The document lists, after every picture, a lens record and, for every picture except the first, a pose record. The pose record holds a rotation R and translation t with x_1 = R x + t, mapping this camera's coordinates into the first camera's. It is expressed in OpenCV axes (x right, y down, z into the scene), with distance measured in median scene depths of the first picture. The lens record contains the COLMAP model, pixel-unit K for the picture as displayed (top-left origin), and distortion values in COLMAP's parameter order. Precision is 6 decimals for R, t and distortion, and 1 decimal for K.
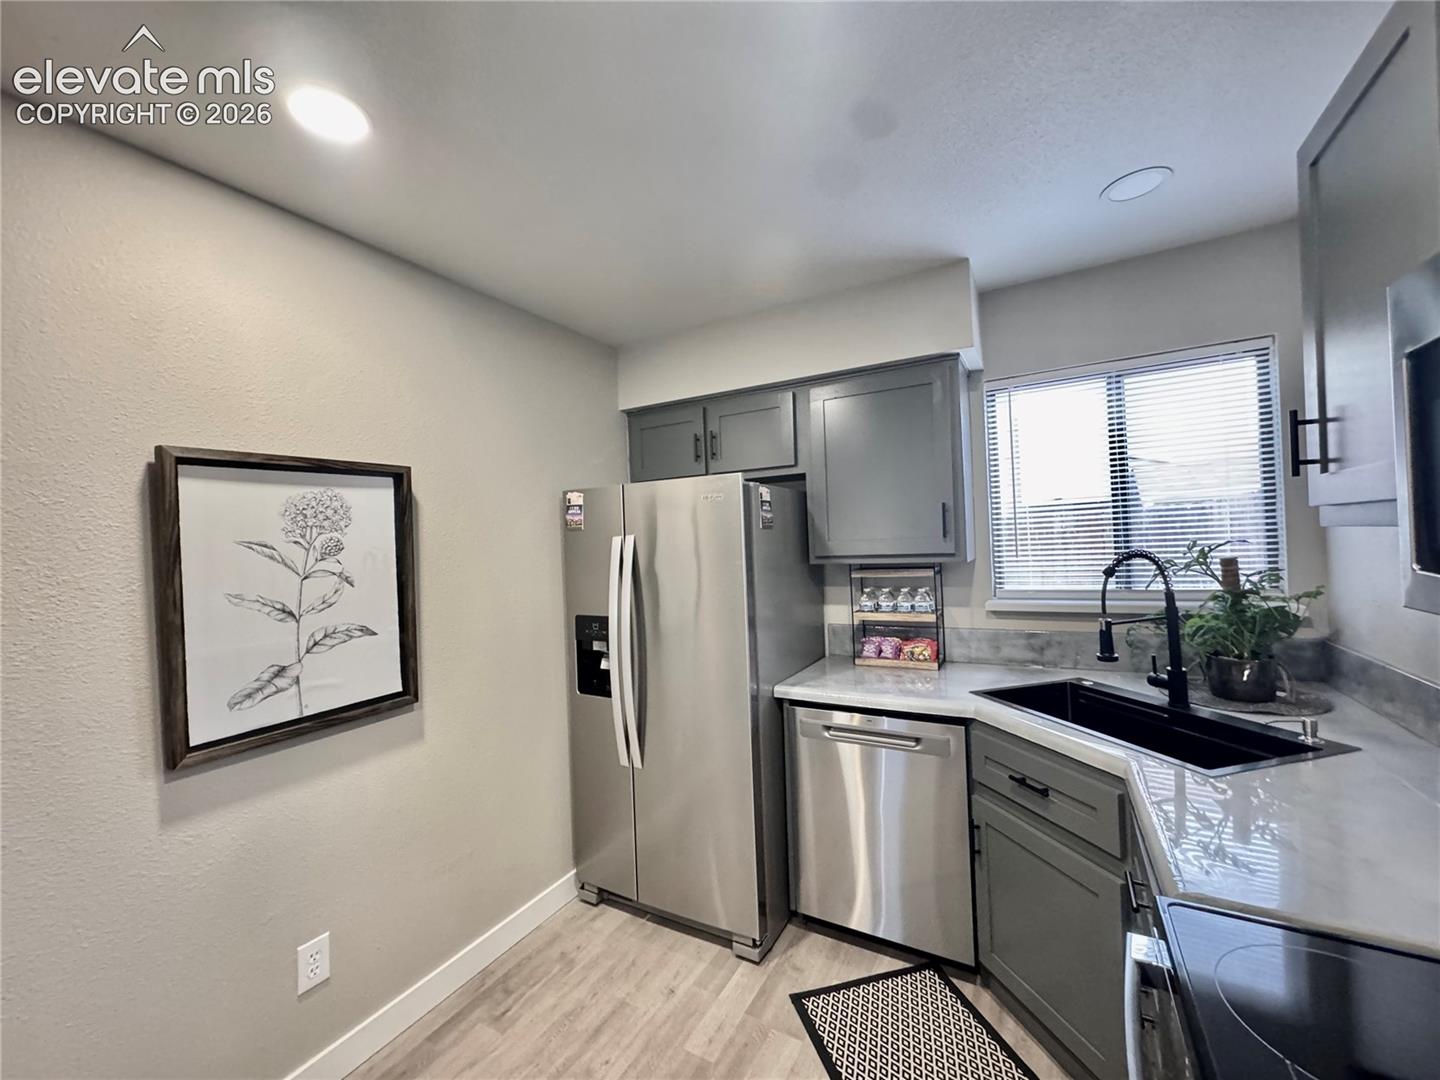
lens RADIAL K [[577.1, 0, 721.3], [0, 577.1, 537.1], [0, 0, 1]] dist [-0.002044, 0.000169]
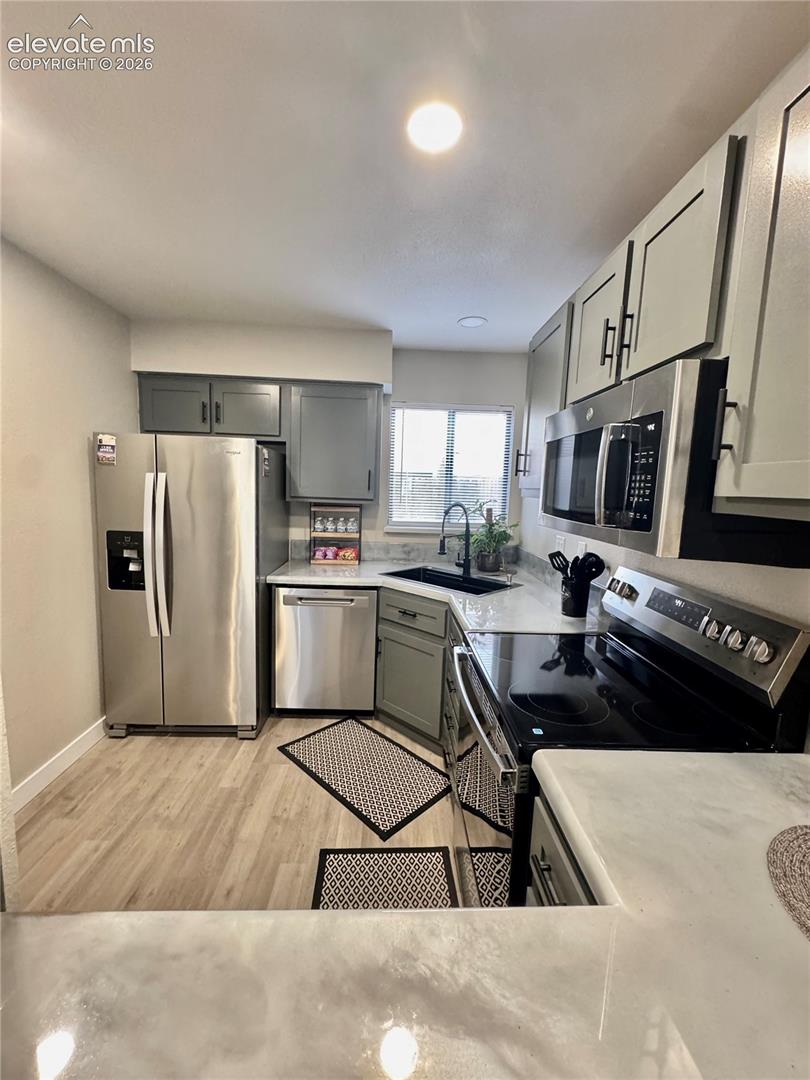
lens RADIAL K [[435.0, 0, 407.2], [0, 435.0, 536.5], [0, 0, 1]] dist [-0.002220, 0.000282]
pose [[0.848362, 0.010269, 0.529318, -0.219743], [-0.073561, 0.992400, 0.098646, 0.002082], [-0.524282, -0.122624, 0.842669, -0.206510]]
